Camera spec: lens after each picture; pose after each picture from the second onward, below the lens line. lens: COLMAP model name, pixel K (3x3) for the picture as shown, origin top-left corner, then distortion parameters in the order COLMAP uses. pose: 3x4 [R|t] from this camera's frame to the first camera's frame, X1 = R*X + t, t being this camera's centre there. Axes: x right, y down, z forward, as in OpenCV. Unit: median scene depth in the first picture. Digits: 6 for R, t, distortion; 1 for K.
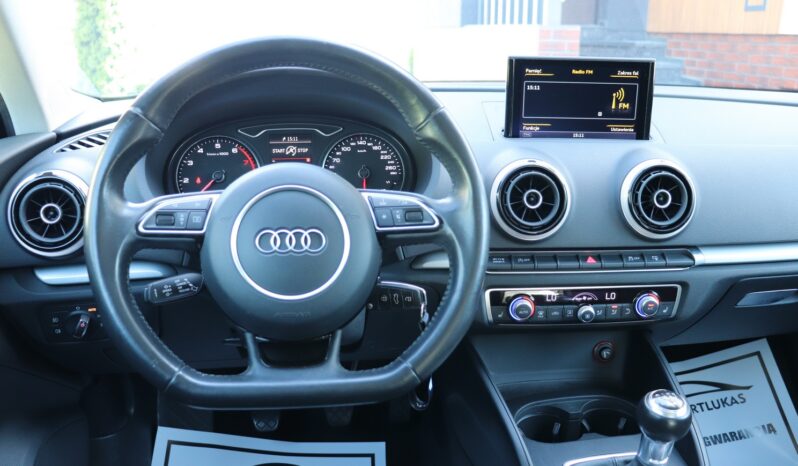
lens RADIAL K [[668.5, 0, 423.6], [0, 668.5, 233.7], [0, 0, 1]] dist [-0.109001, 0.036093]
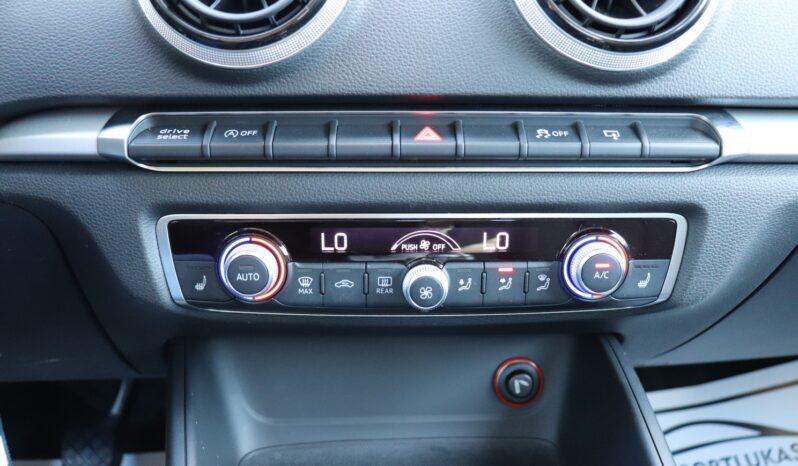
lens RADIAL K [[727.3, 0, 407.0], [0, 727.3, 226.5], [0, 0, 1]] dist [-0.106608, 0.000000]
pose [[0.999704, 0.010444, -0.021969, 0.240125], [-0.010468, 0.999945, -0.000994, 0.086575], [0.021957, 0.001224, 0.999758, 0.584776]]
